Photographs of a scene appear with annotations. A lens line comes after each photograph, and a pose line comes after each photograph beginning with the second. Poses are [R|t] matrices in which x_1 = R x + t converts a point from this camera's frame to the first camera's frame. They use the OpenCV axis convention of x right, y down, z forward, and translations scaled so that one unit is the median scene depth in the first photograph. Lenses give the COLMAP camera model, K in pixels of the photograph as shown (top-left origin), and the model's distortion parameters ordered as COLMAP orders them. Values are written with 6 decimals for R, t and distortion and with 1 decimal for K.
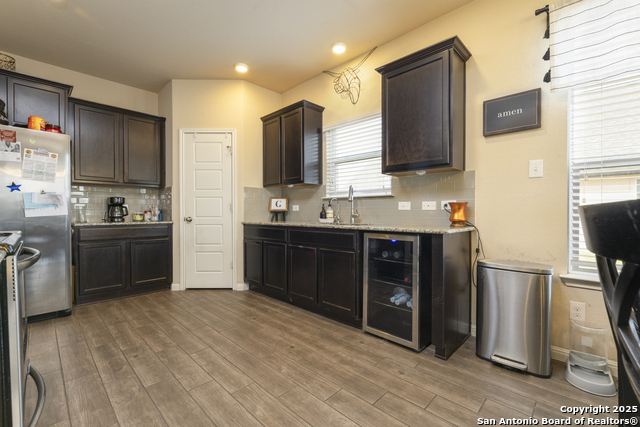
lens RADIAL K [[269.9, 0, 322.4], [0, 269.9, 215.3], [0, 0, 1]] dist [0.002459, -0.000062]
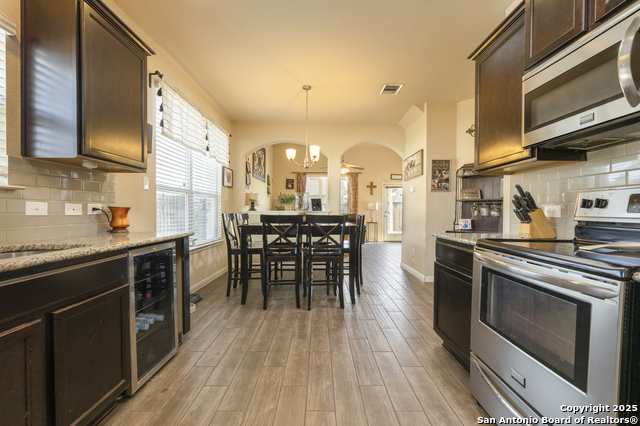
lens RADIAL K [[269.9, 0, 316.5], [0, 269.9, 216.2], [0, 0, 1]] dist [0.002459, -0.000062]
pose [[-0.680537, -0.017067, 0.732515, -0.477804], [0.004510, 0.999612, 0.027480, -0.027217], [-0.732700, 0.022005, -0.680196, 0.817190]]
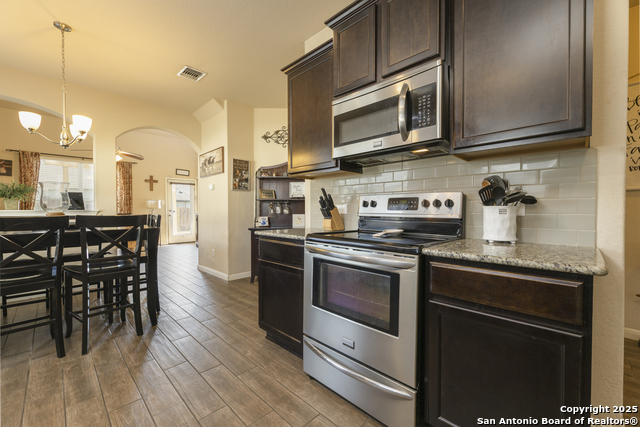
lens RADIAL K [[269.9, 0, 319.6], [0, 269.9, 215.9], [0, 0, 1]] dist [0.002459, -0.000062]
pose [[-0.999444, -0.001136, 0.033316, -0.363737], [-0.000044, 0.999463, 0.032766, -0.026472], [-0.033335, 0.032746, -0.998908, 0.822019]]
